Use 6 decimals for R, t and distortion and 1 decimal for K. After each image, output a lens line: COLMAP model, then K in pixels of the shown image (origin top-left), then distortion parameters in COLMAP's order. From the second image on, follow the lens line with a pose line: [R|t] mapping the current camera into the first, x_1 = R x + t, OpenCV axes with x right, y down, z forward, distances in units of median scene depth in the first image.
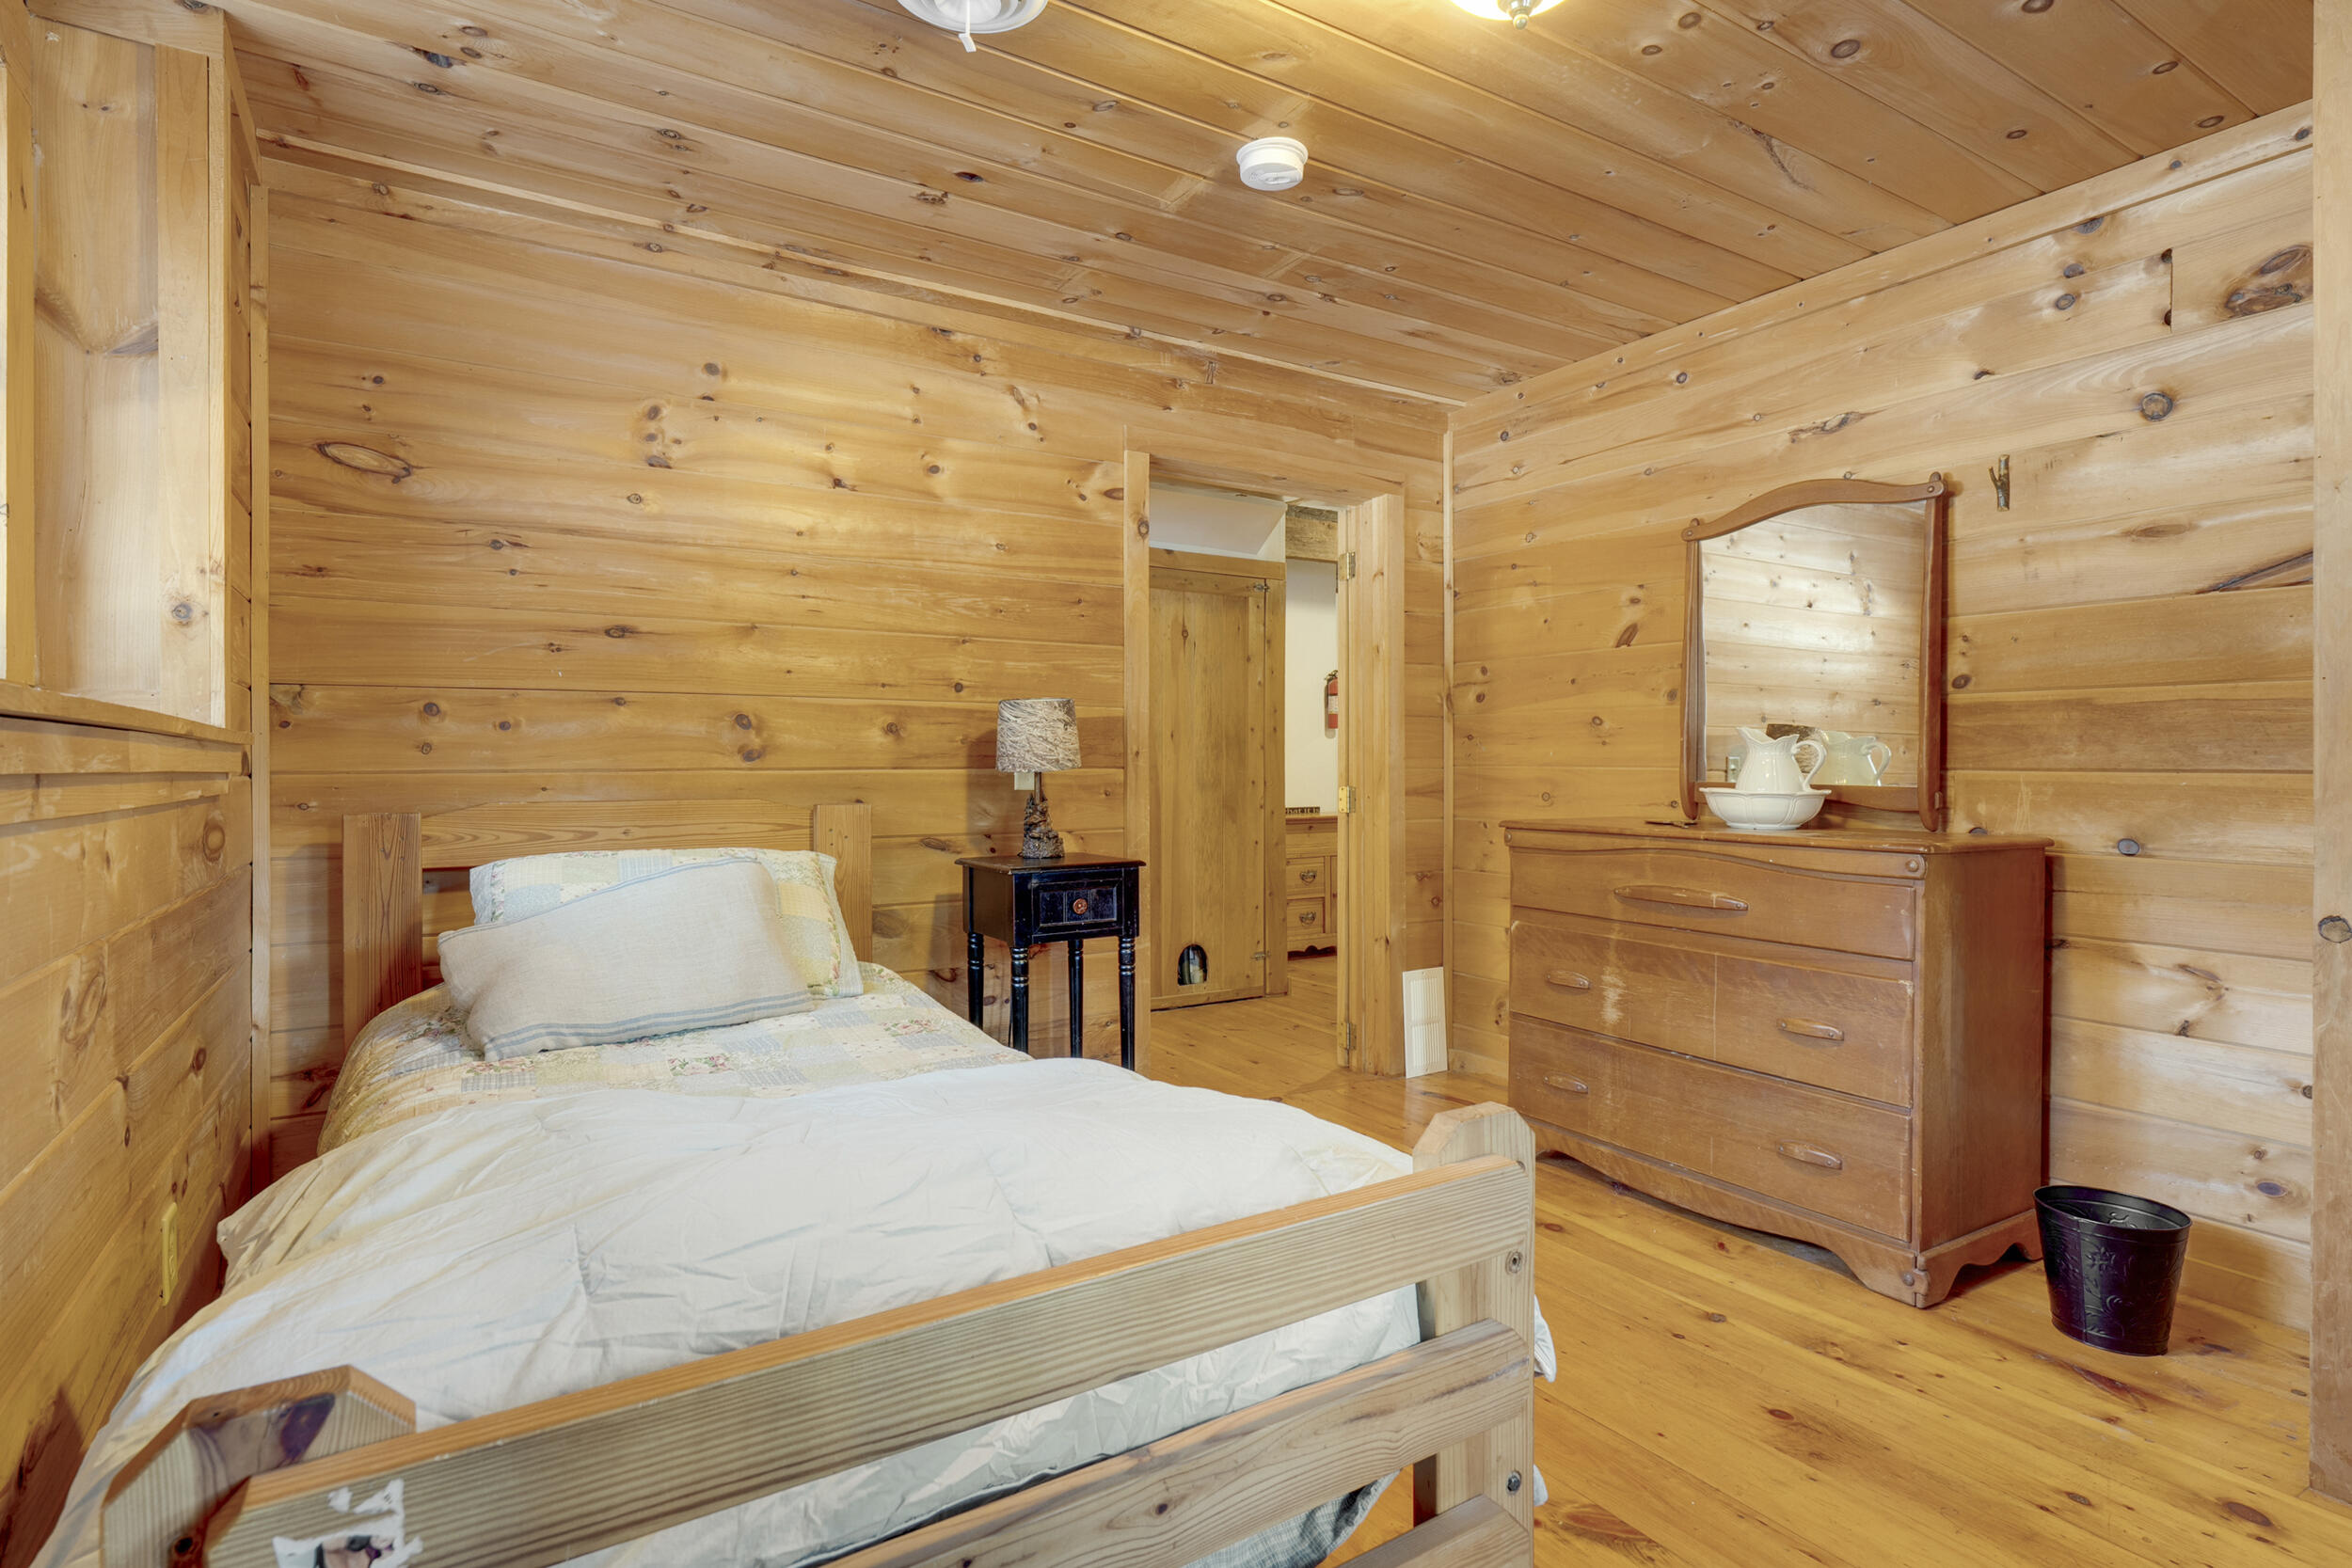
lens RADIAL K [[1192.8, 0, 1175.2], [0, 1192.8, 771.3], [0, 0, 1]] dist [0.000619, 0.000707]
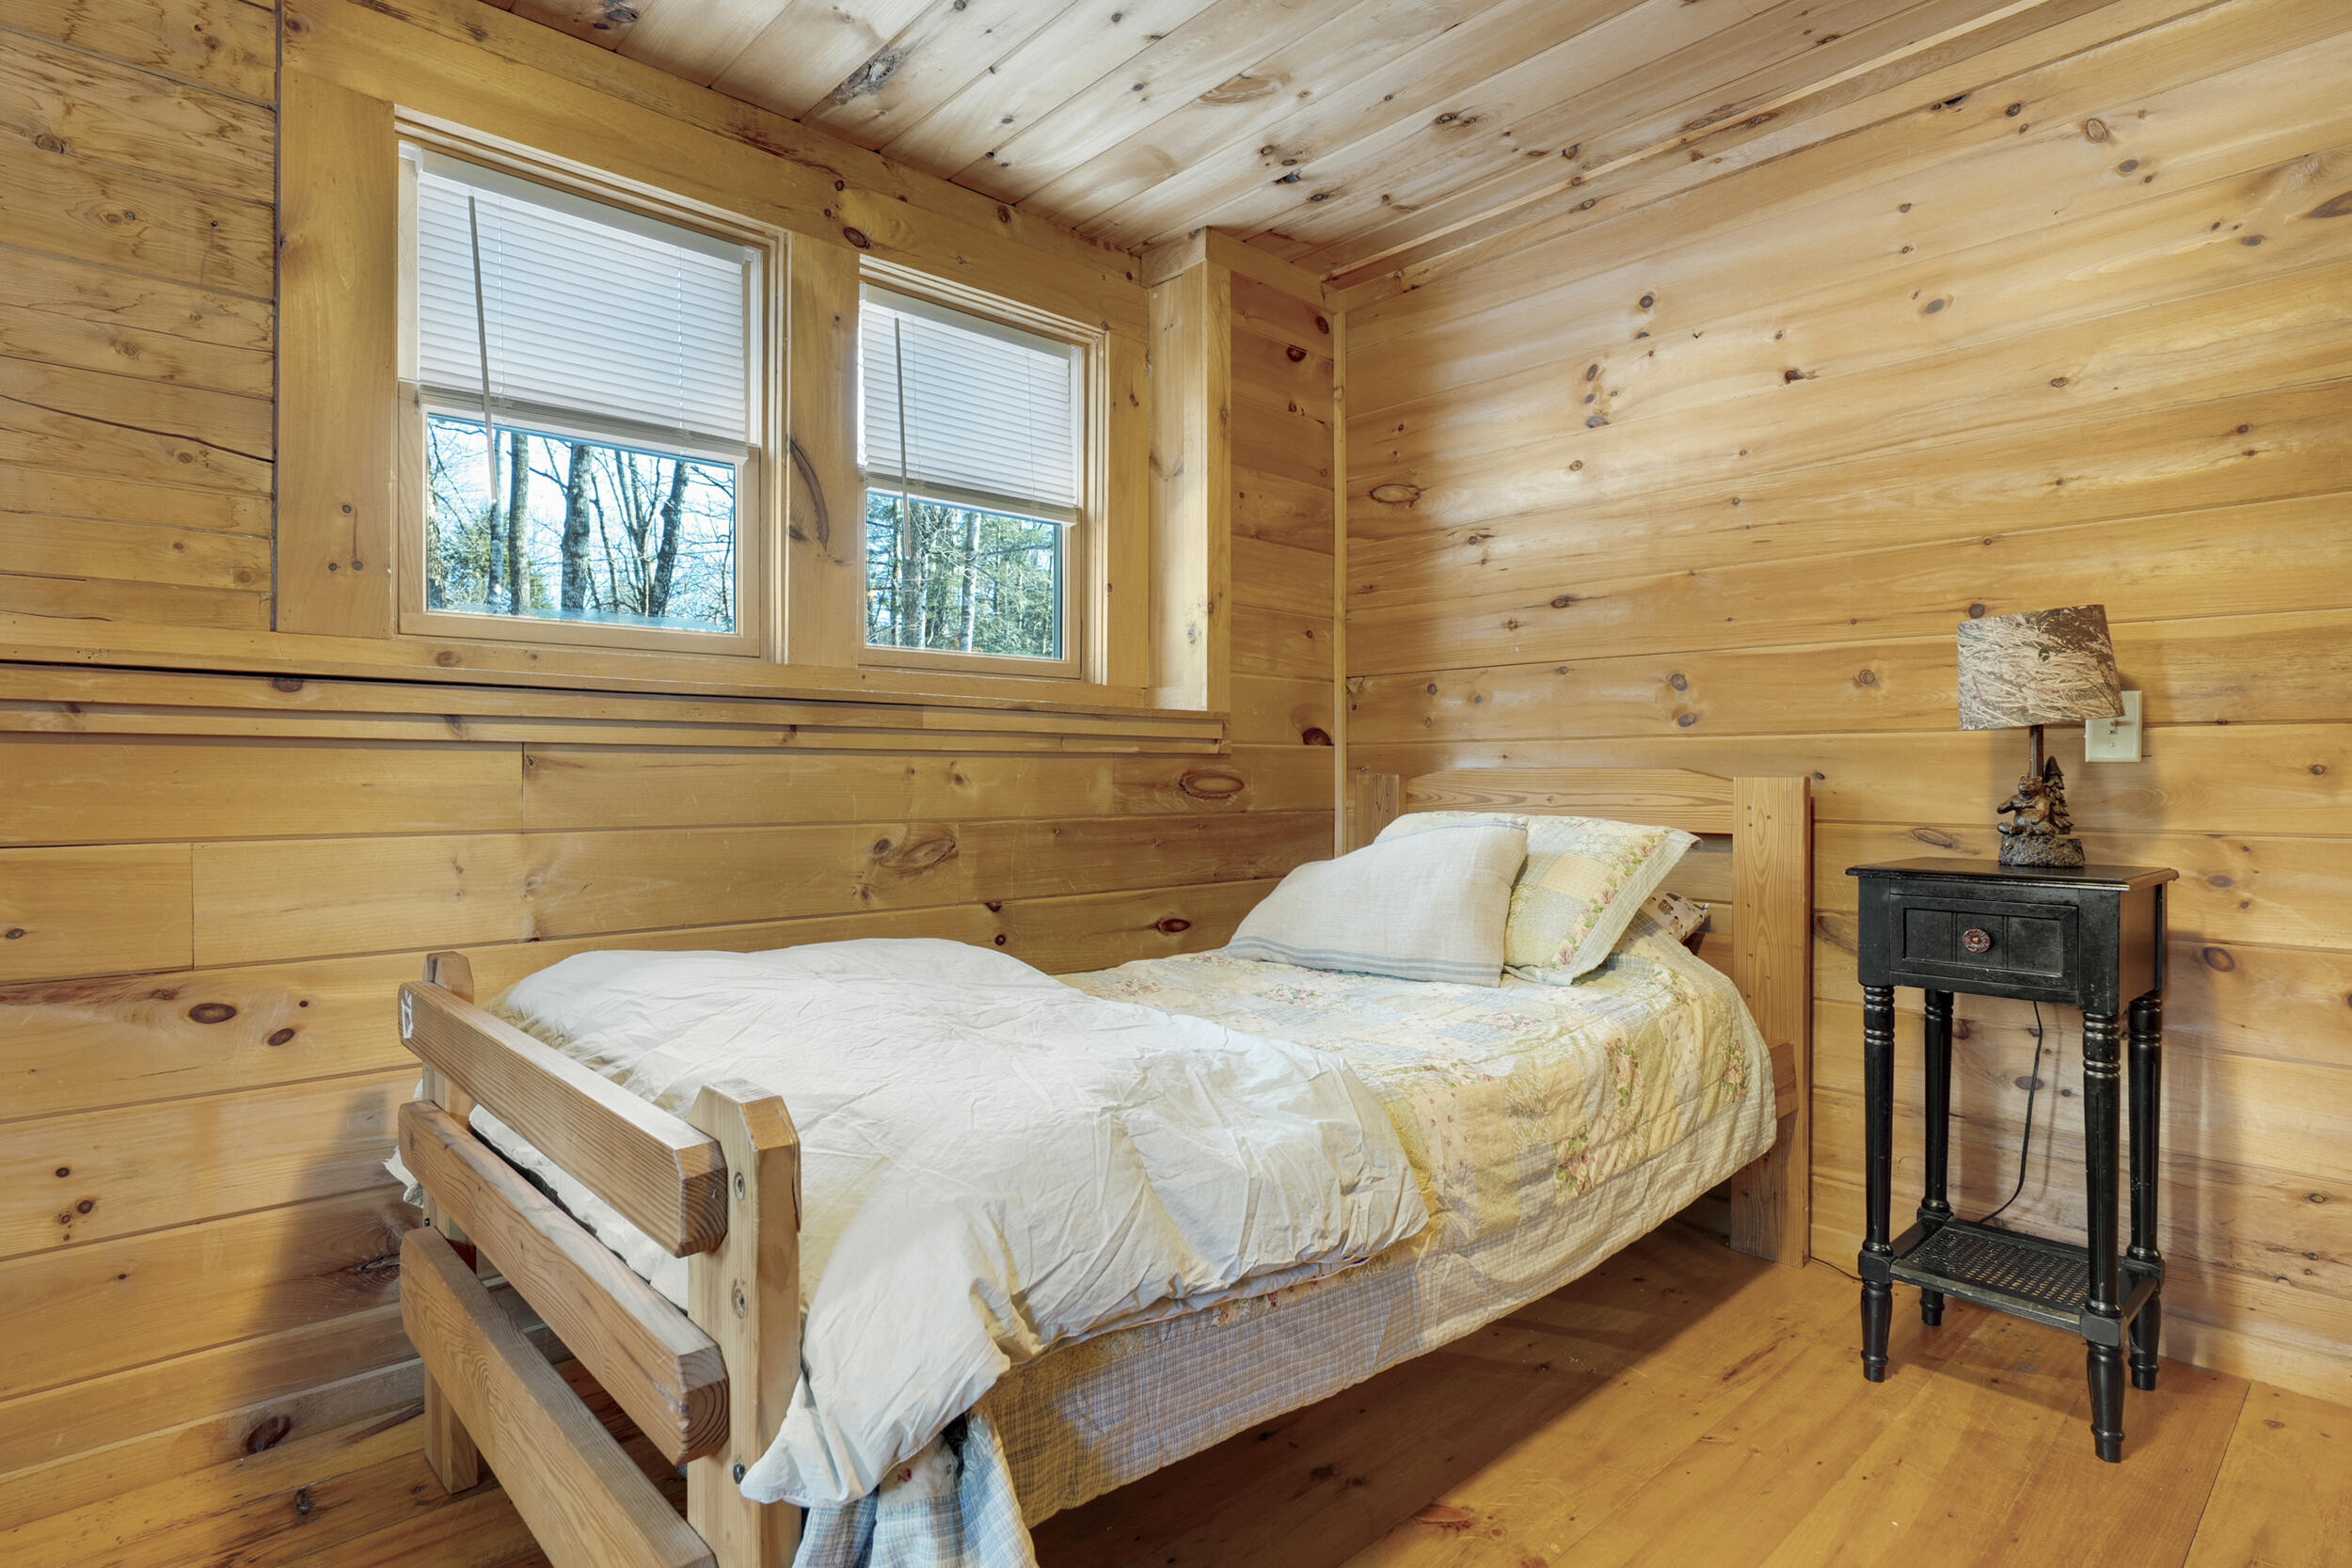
lens RADIAL K [[1192.8, 0, 1175.2], [0, 1192.8, 771.3], [0, 0, 1]] dist [0.000619, 0.000707]
pose [[0.183411, 0.003432, -0.983030, 0.489138], [-0.009442, 0.999954, 0.001730, 0.029556], [0.982991, 0.008965, 0.183435, 0.515410]]
